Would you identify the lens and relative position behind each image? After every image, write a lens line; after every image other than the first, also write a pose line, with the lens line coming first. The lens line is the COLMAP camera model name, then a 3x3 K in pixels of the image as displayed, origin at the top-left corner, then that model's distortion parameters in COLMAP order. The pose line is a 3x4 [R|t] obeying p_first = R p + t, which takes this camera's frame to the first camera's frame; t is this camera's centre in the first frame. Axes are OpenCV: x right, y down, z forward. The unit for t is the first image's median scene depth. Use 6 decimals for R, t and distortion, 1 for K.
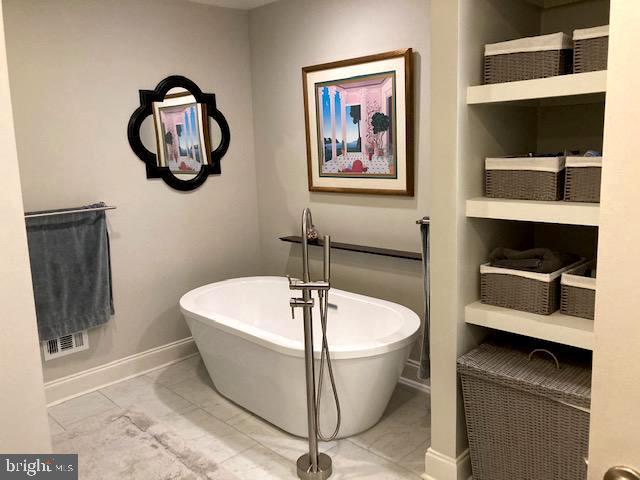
lens RADIAL K [[525.1, 0, 321.1], [0, 525.1, 232.0], [0, 0, 1]] dist [0.079039, -0.137749]
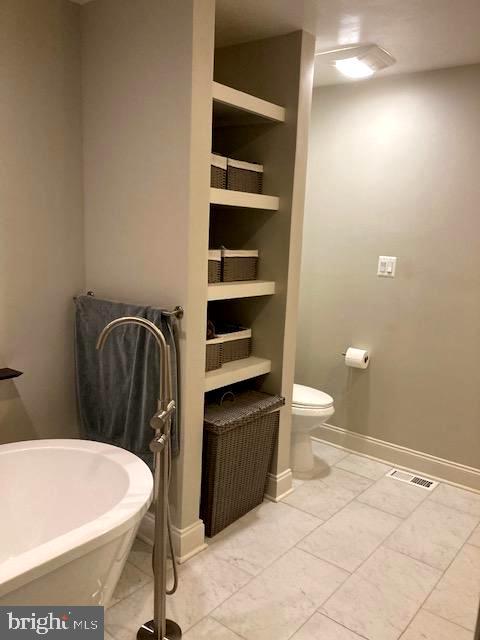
lens RADIAL K [[525.1, 0, 240.0], [0, 525.1, 320.0], [0, 0, 1]] dist [0.079039, -0.137749]
pose [[-0.114617, -0.123504, 0.985703, -0.912787], [0.120552, 0.983180, 0.137205, -0.143792], [-0.986068, 0.134554, -0.097800, 1.112124]]
